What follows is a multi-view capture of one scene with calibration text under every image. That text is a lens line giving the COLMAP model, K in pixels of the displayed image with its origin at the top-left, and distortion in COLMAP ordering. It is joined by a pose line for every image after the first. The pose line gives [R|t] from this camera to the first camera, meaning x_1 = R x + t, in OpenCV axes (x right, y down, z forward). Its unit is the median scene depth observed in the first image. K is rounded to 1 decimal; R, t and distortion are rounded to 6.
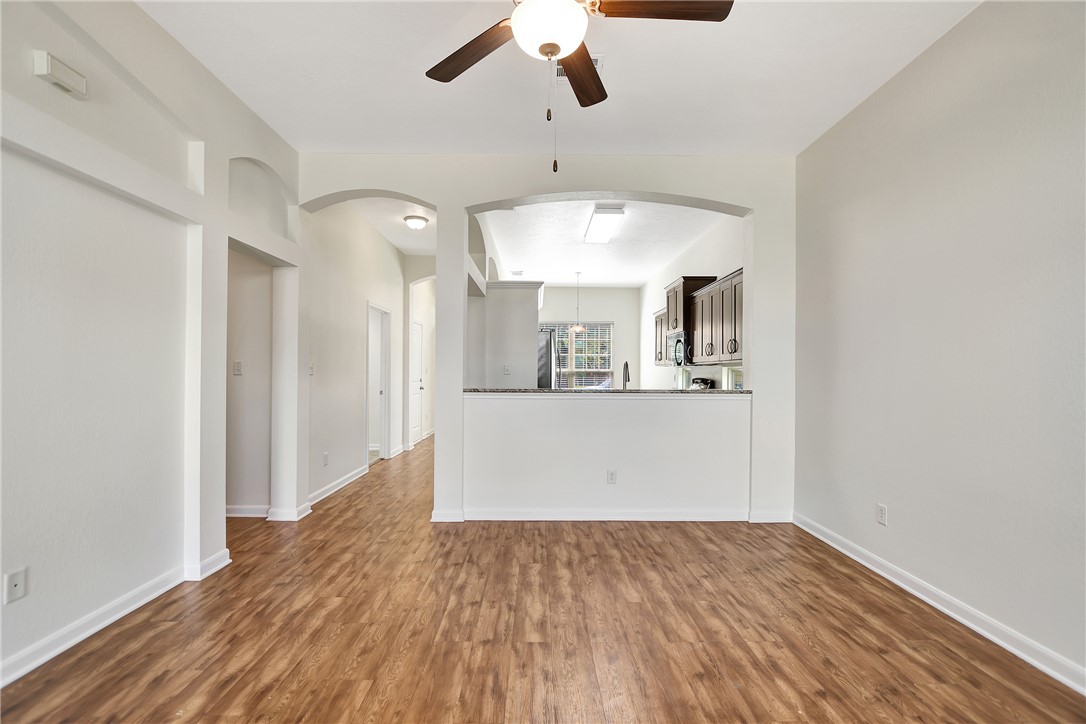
lens RADIAL K [[479.8, 0, 539.9], [0, 479.8, 360.2], [0, 0, 1]] dist [-0.017308, 0.005433]
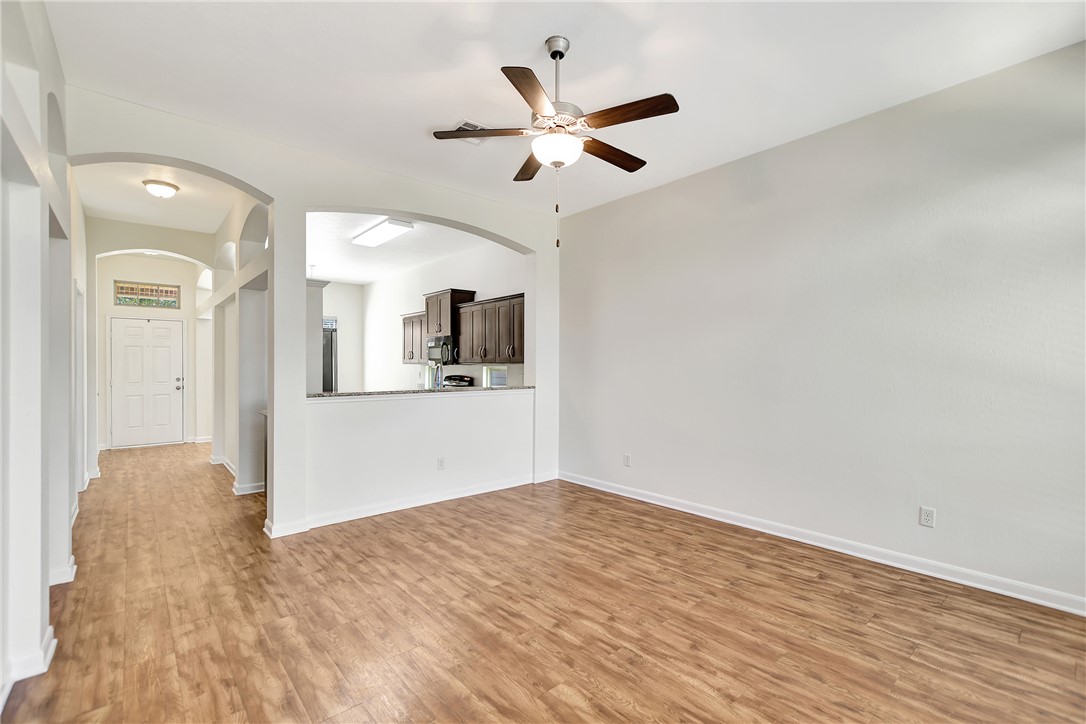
lens RADIAL K [[480.0, 0, 539.3], [0, 480.0, 365.9], [0, 0, 1]] dist [-0.007681, 0.000278]
pose [[0.762766, -0.007699, 0.646629, -0.540621], [-0.010716, 0.999641, 0.024542, -0.034253], [-0.646586, -0.025649, 0.762410, -0.048948]]
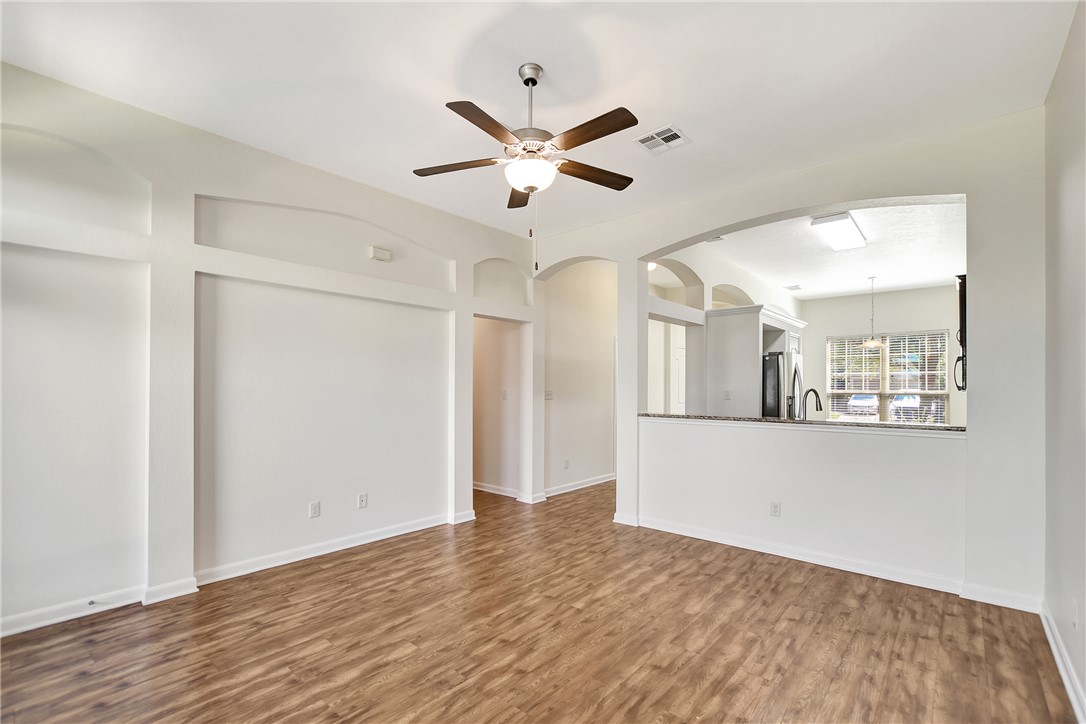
lens RADIAL K [[480.0, 0, 539.3], [0, 480.0, 365.9], [0, 0, 1]] dist [-0.007681, 0.000278]
pose [[0.747006, -0.032114, -0.664041, 0.572102], [0.016083, 0.999413, -0.030240, -0.031105], [0.664623, 0.011910, 0.747084, -0.052678]]
